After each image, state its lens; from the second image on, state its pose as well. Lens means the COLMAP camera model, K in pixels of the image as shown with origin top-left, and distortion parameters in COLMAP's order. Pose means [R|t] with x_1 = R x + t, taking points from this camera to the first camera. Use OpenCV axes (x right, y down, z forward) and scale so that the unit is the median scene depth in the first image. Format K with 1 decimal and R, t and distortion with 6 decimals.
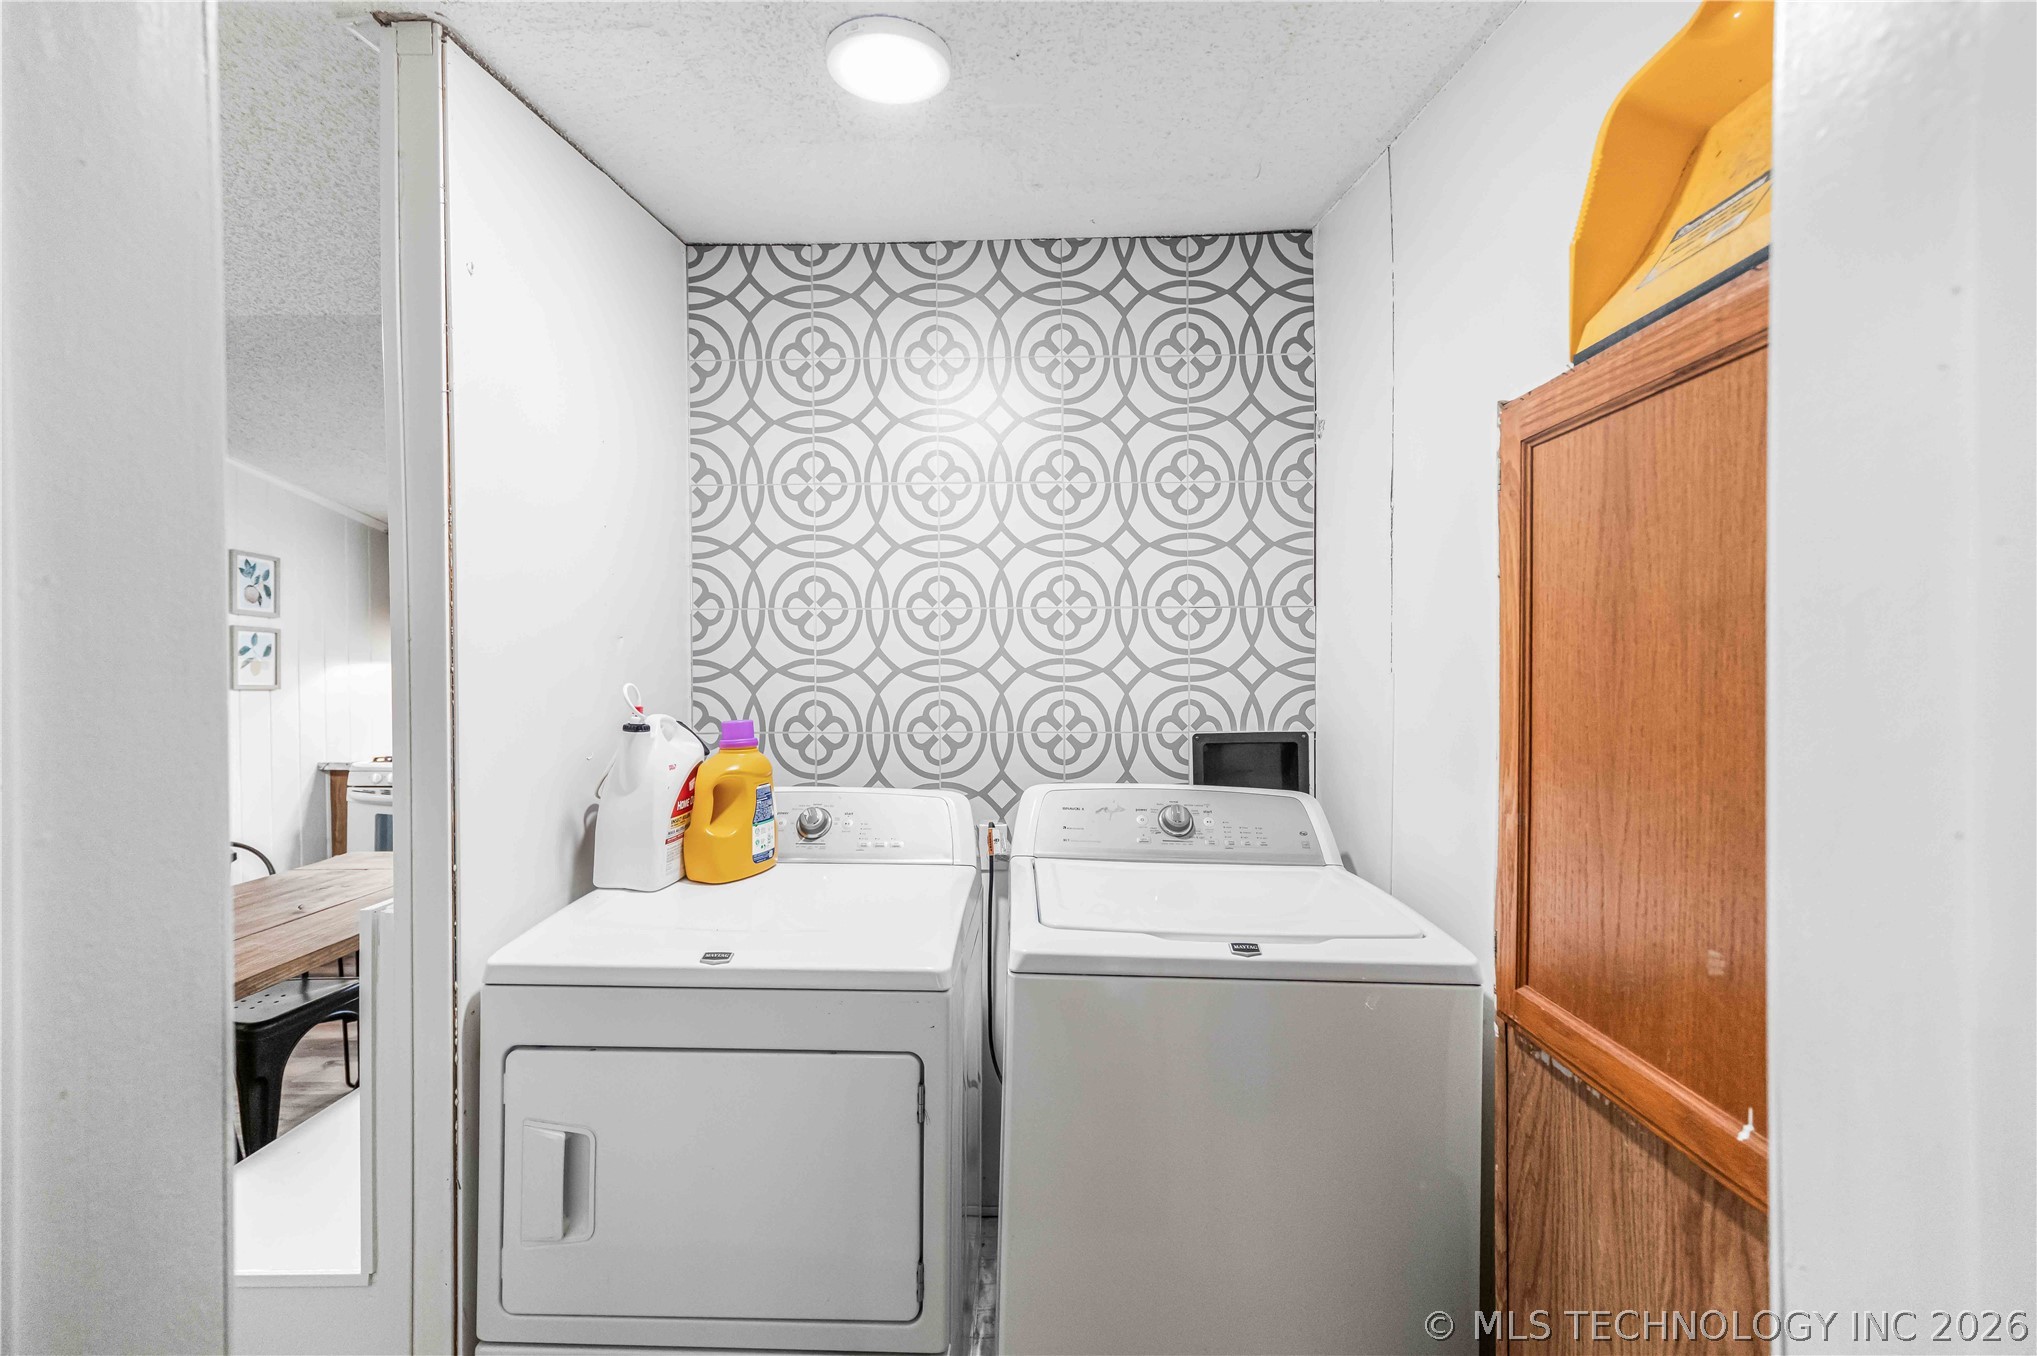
lens RADIAL K [[837.3, 0, 1011.5], [0, 837.3, 683.8], [0, 0, 1]] dist [-0.000663, 0.000620]
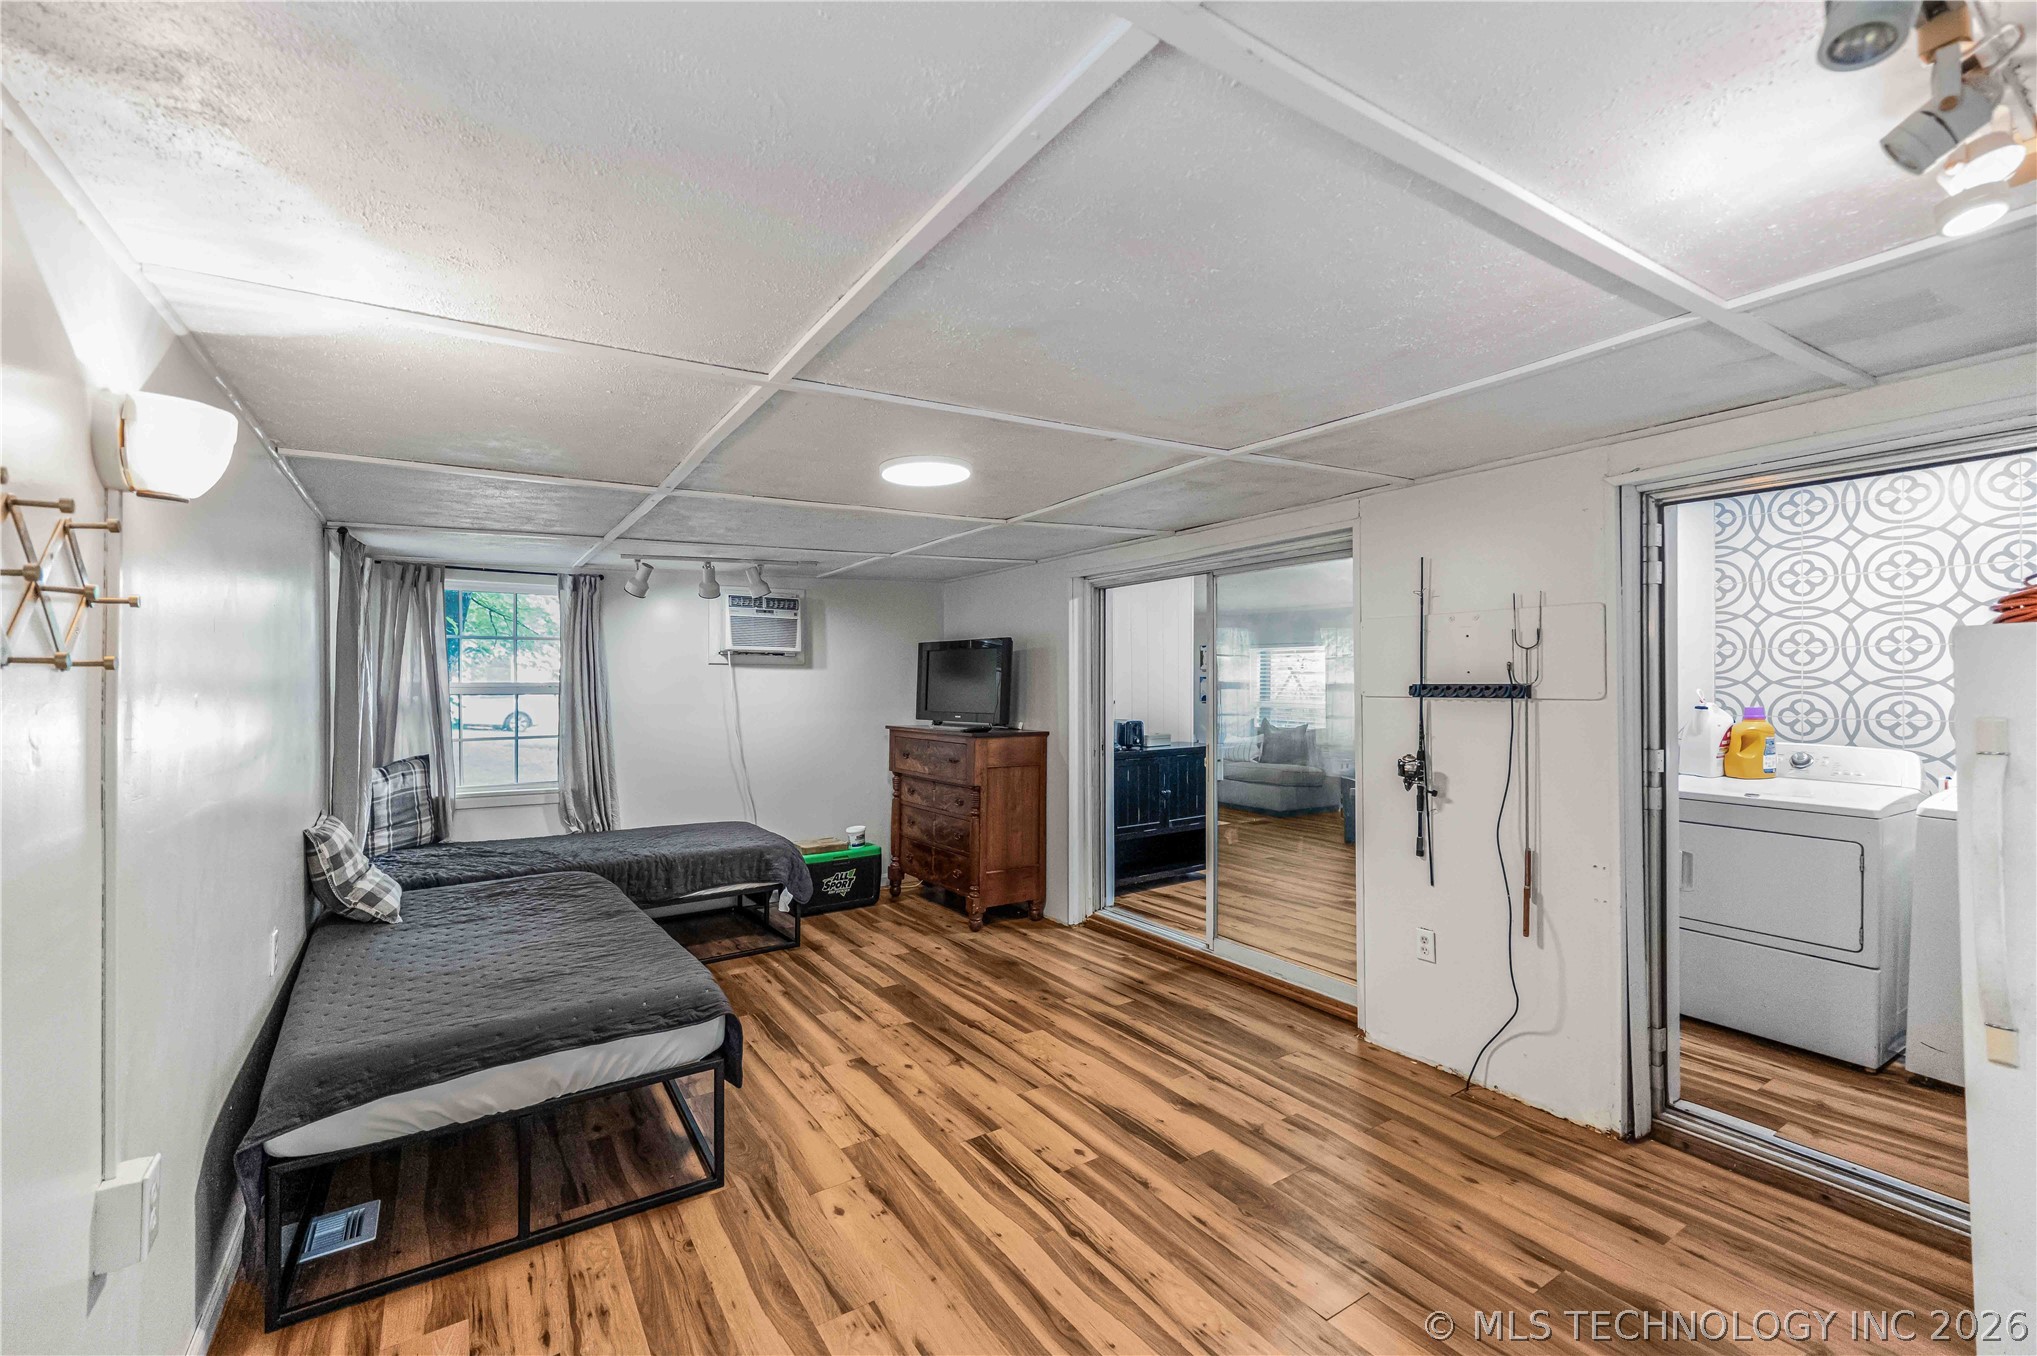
lens RADIAL K [[837.3, 0, 1011.5], [0, 837.3, 683.8], [0, 0, 1]] dist [-0.000663, 0.000620]
pose [[0.557585, 0.004017, -0.830110, 0.305928], [-0.008605, 0.999963, -0.000941, 0.003080], [0.830075, 0.007668, 0.557598, -1.389423]]
